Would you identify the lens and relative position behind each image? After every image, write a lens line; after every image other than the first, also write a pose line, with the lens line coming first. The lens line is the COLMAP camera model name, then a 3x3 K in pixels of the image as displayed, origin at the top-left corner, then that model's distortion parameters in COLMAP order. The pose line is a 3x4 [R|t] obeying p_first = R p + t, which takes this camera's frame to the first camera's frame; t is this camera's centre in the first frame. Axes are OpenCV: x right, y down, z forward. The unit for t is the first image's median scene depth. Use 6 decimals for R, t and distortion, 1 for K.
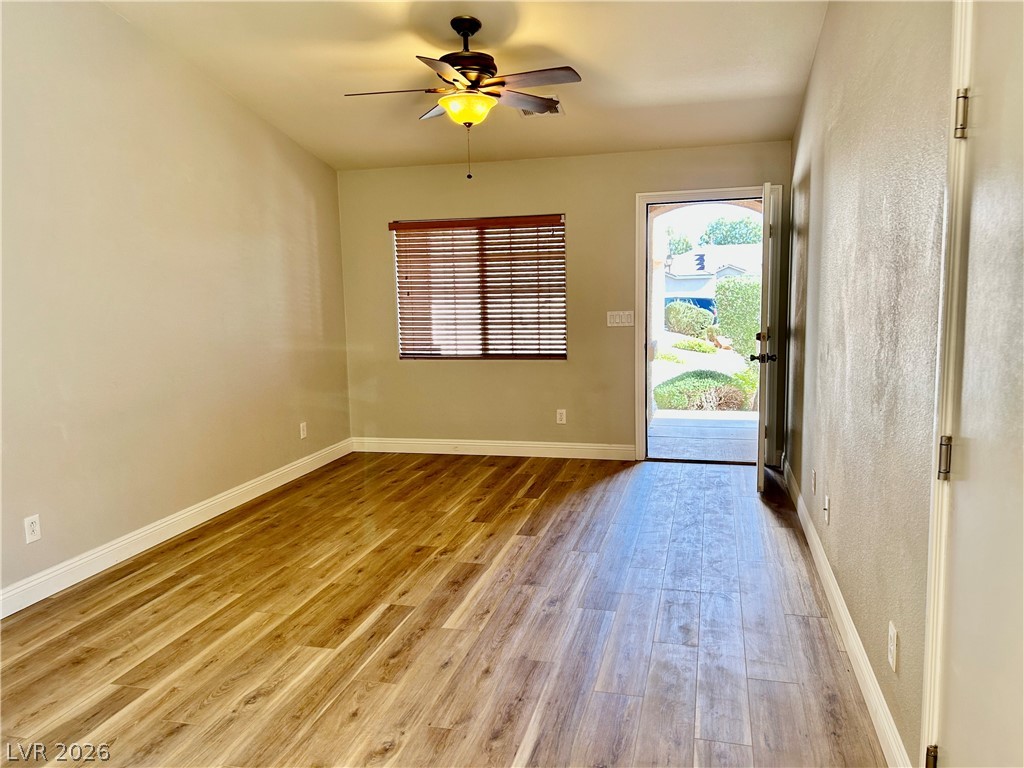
lens RADIAL K [[773.7, 0, 512.0], [0, 773.7, 384.0], [0, 0, 1]] dist [0.029467, -0.009990]
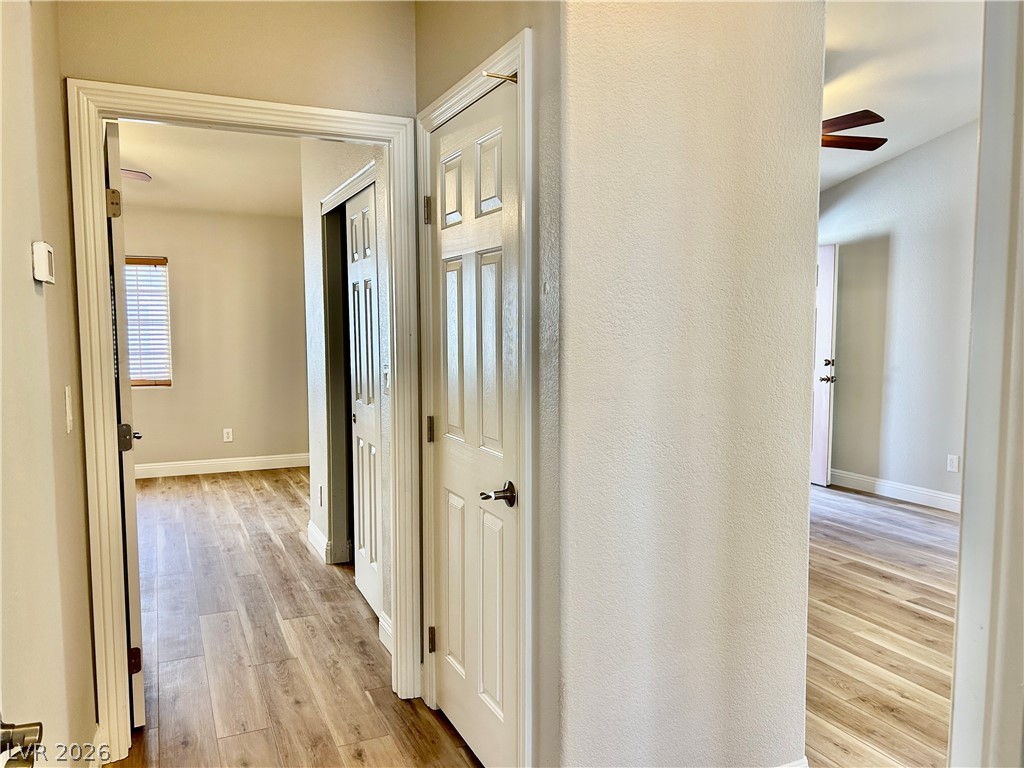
lens RADIAL K [[773.7, 0, 512.0], [0, 773.7, 384.0], [0, 0, 1]] dist [0.029467, -0.009990]
pose [[0.779851, -0.027472, 0.625362, -1.194524], [0.066746, 0.996990, -0.039438, -0.013160], [-0.622397, 0.072496, 0.779337, 0.438835]]
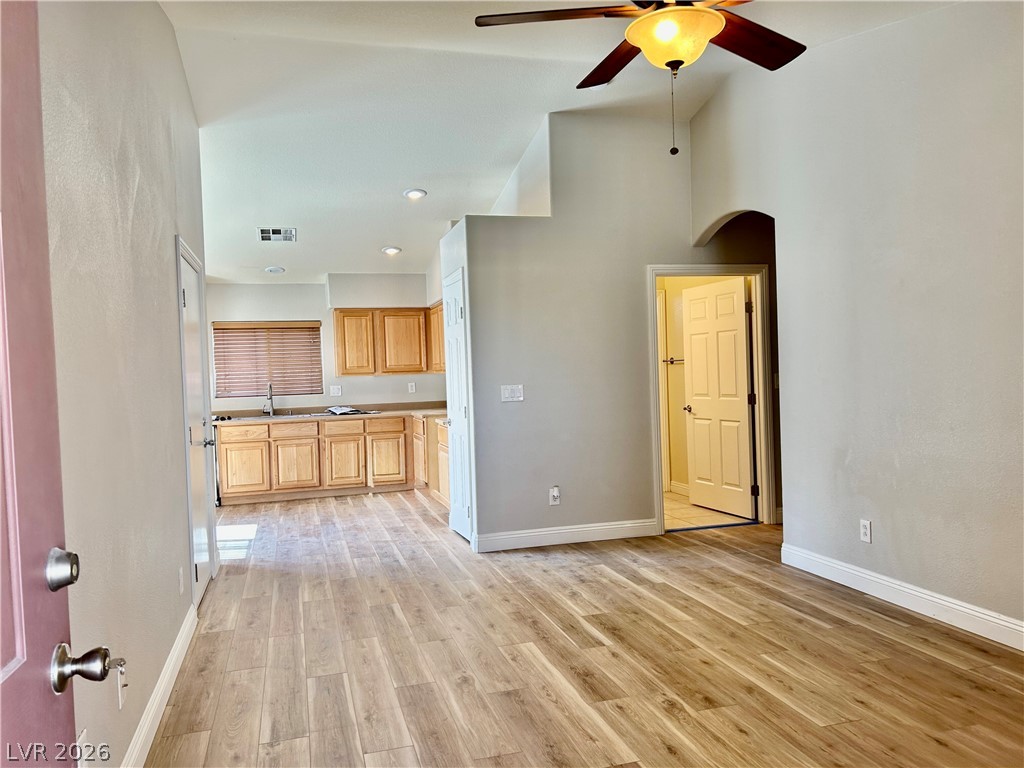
lens RADIAL K [[773.7, 0, 512.0], [0, 773.7, 384.0], [0, 0, 1]] dist [0.029467, -0.009990]
pose [[-0.862417, 0.062660, -0.502306, 0.423376], [-0.008072, 0.990481, 0.137416, -0.190650], [0.506134, 0.122564, -0.853701, 1.674208]]
